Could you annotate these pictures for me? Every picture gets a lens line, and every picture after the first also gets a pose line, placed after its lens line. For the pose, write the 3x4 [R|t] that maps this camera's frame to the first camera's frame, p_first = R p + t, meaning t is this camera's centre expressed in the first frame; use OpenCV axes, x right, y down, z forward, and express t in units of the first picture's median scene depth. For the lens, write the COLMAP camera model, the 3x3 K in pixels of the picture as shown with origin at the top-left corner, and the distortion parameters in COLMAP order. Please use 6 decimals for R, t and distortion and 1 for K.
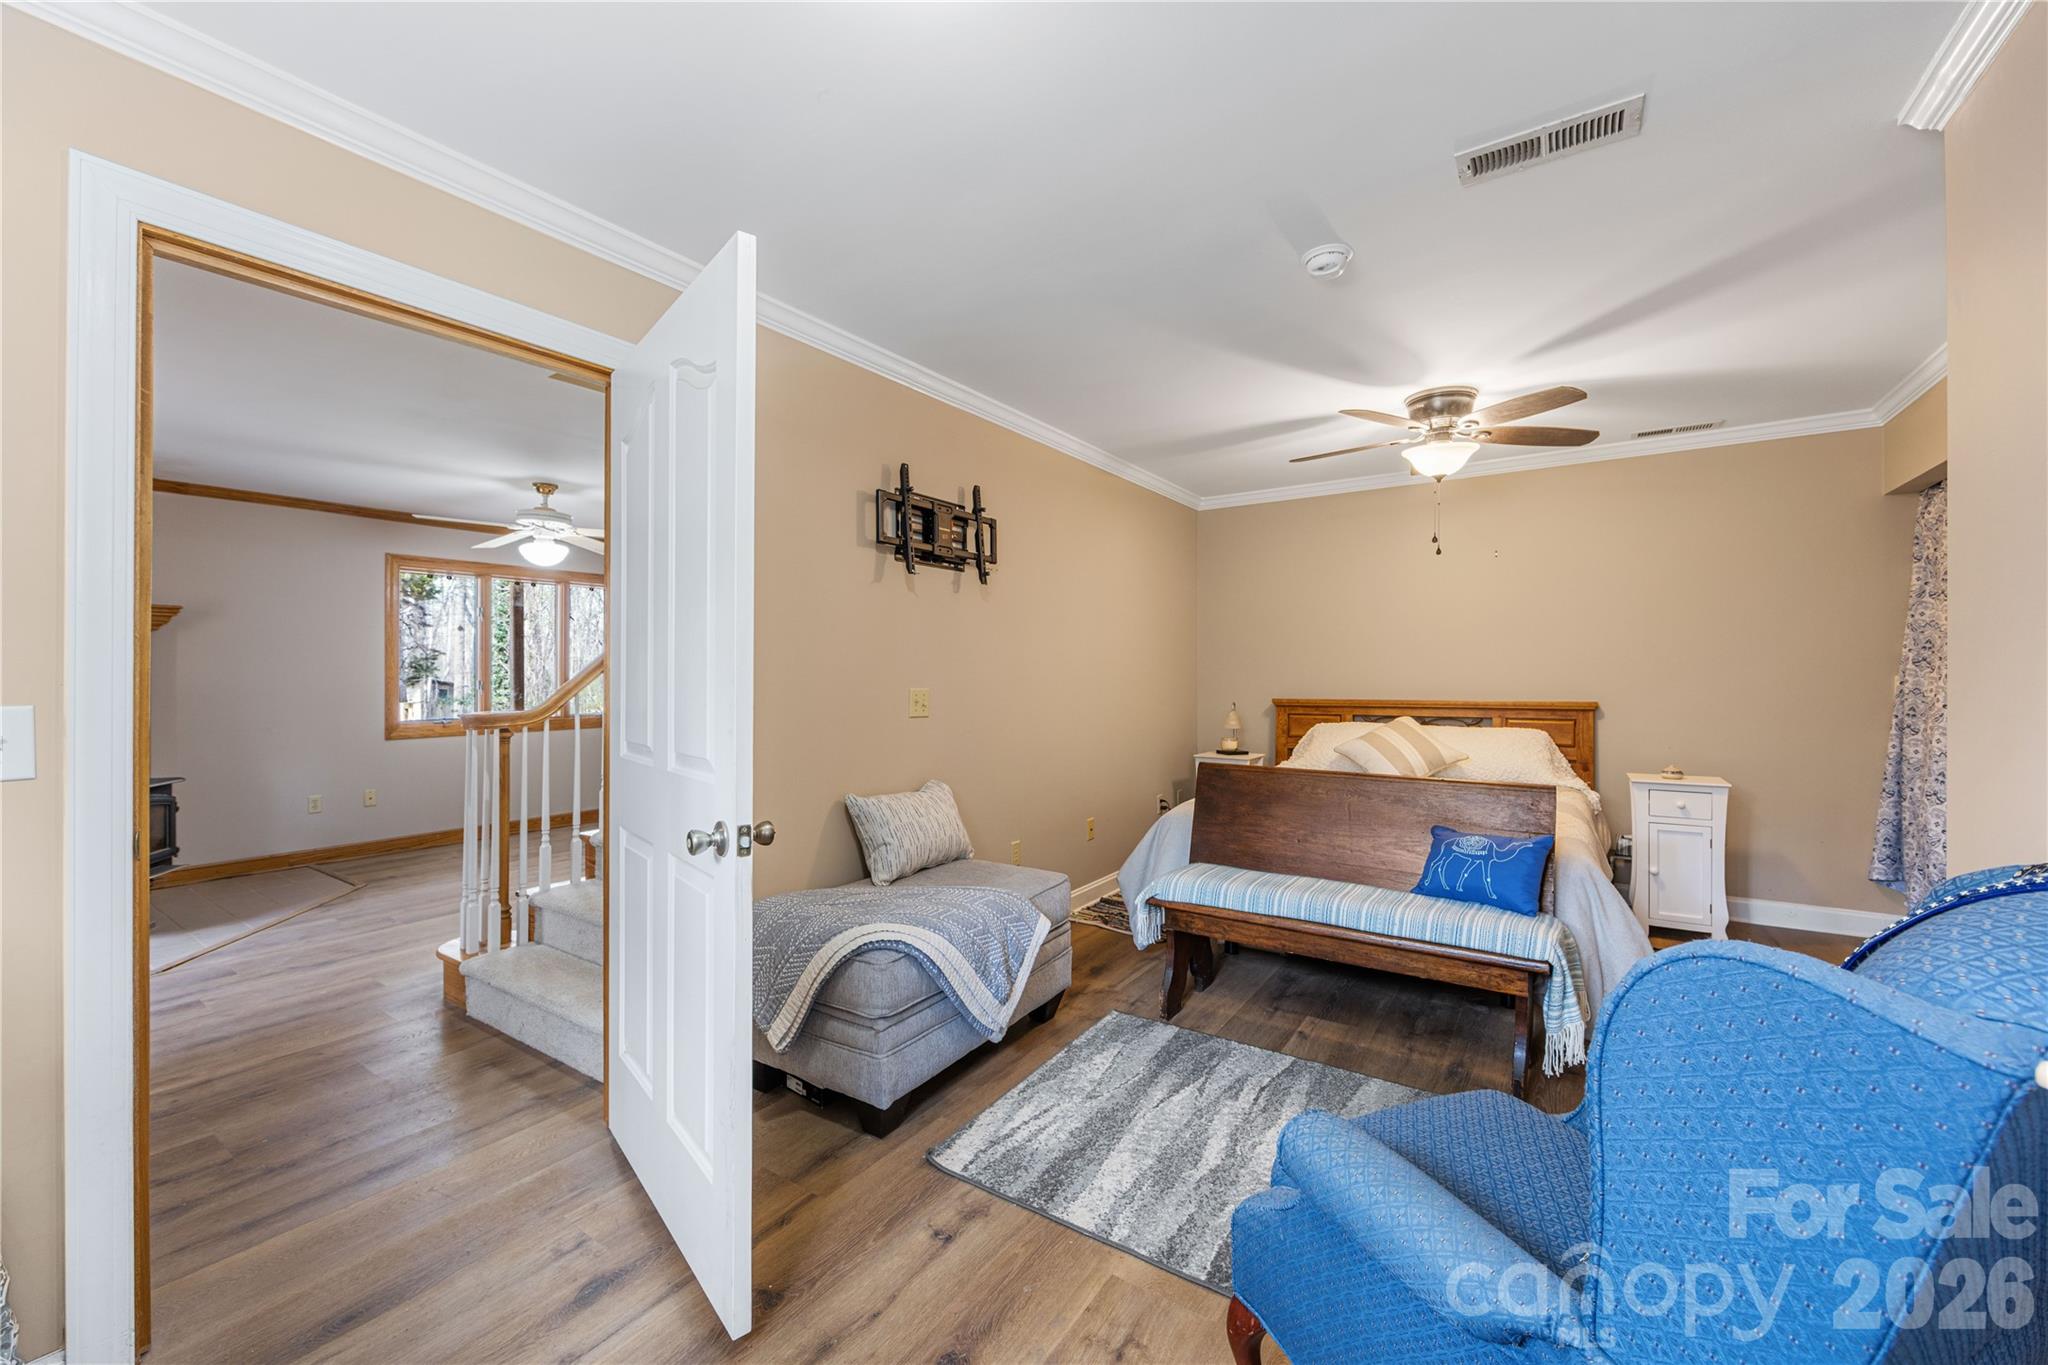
lens RADIAL K [[807.8, 0, 1012.1], [0, 807.8, 672.9], [0, 0, 1]] dist [-0.001519, -0.000101]
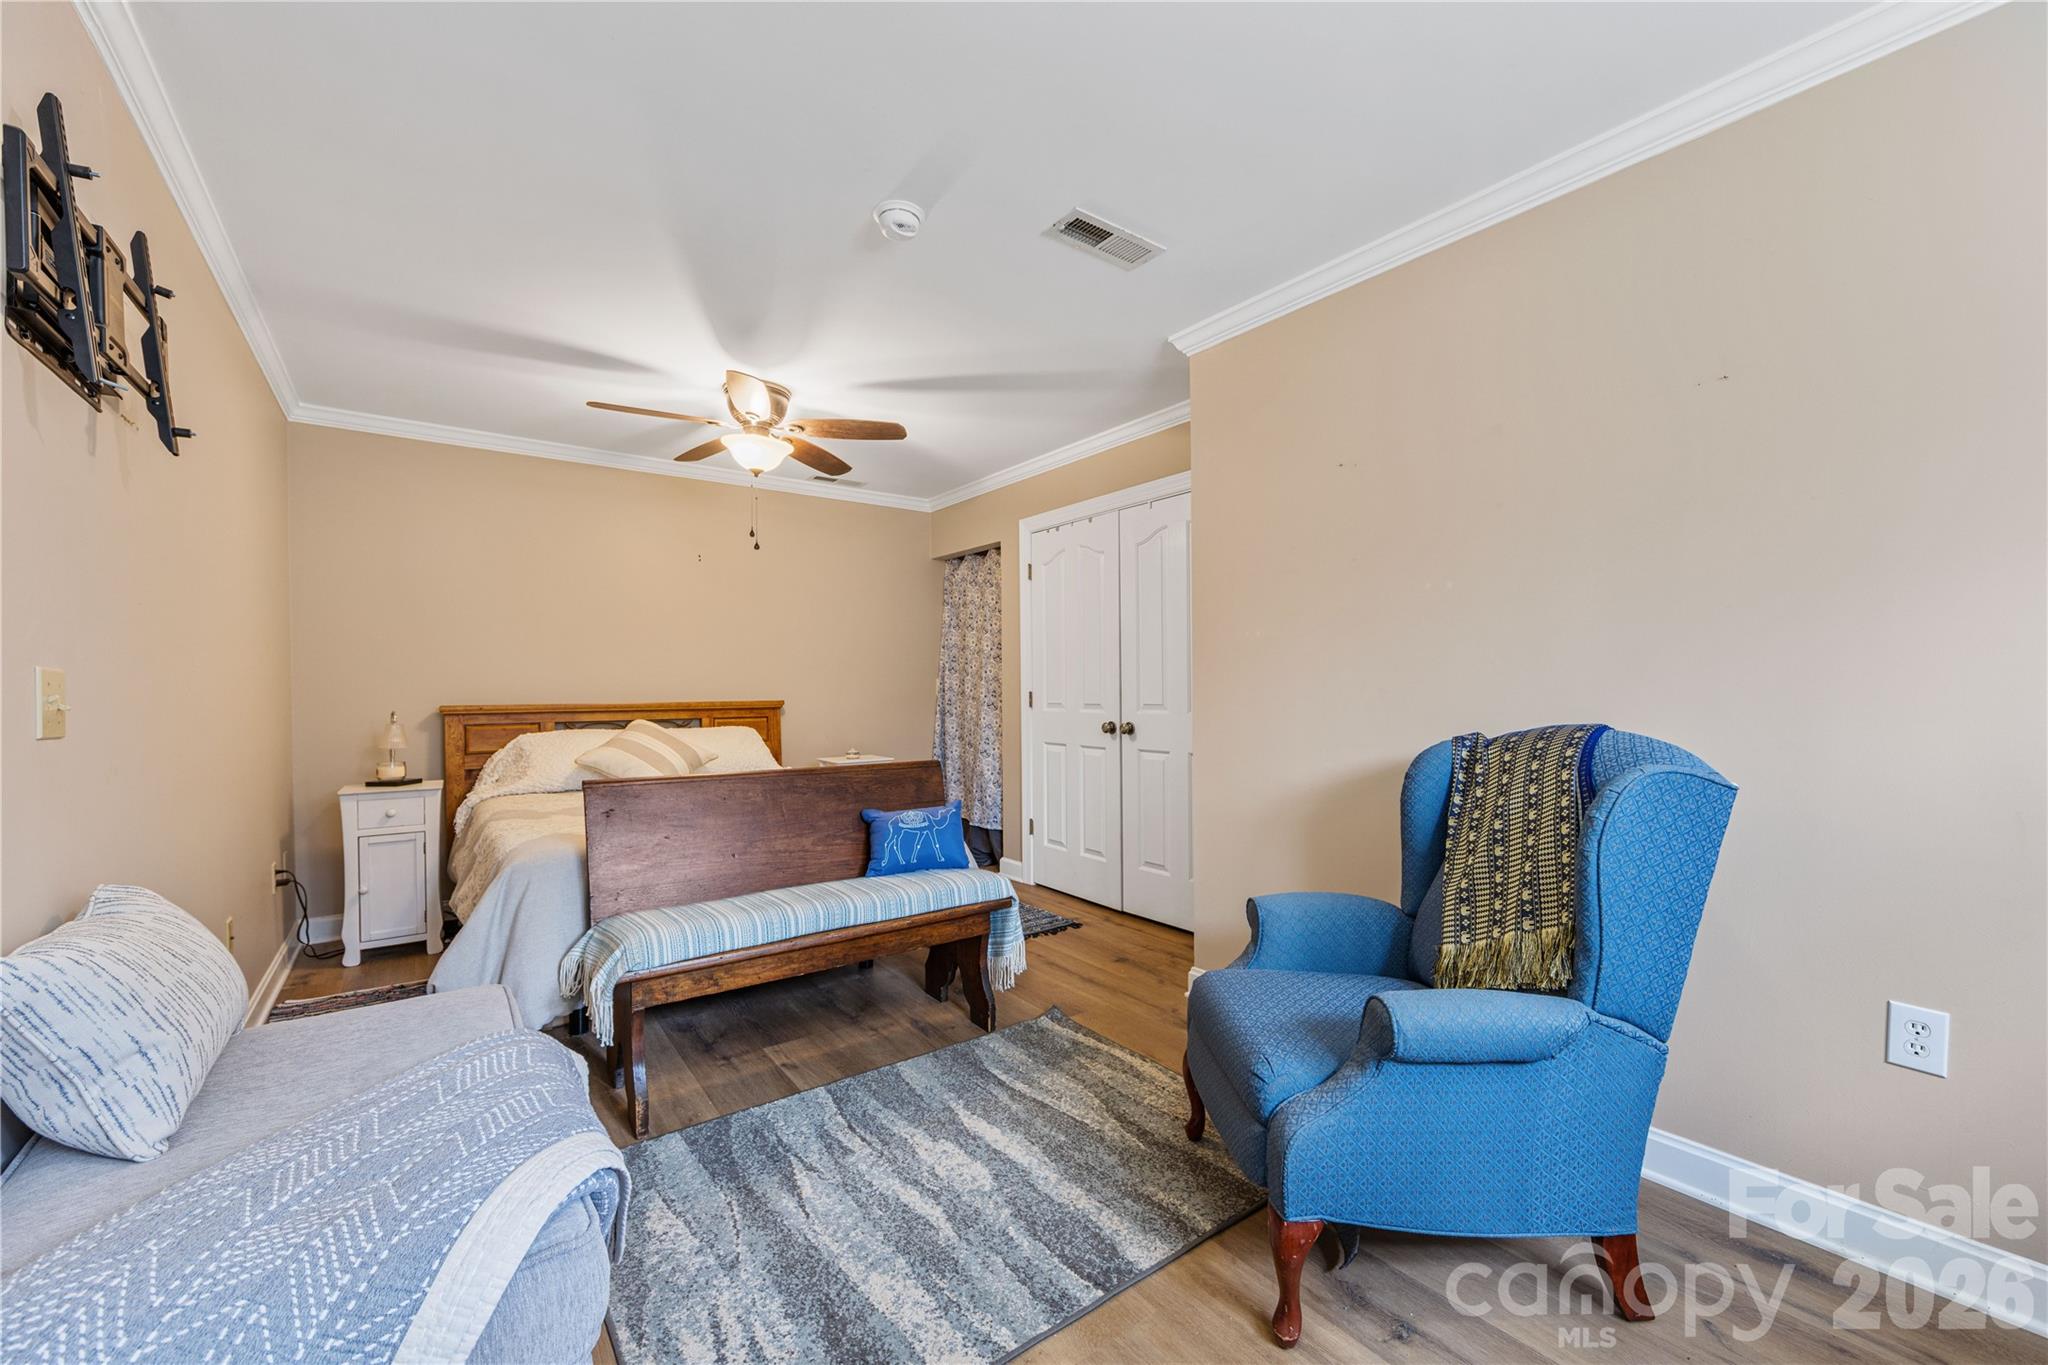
lens RADIAL K [[807.8, 0, 1023.9], [0, 807.8, 699.1], [0, 0, 1]] dist [-0.001519, -0.000101]
pose [[0.324717, -0.009639, 0.945762, -0.378934], [0.001853, 0.999953, 0.009555, 0.035525], [-0.945809, -0.001350, 0.324720, 0.451936]]
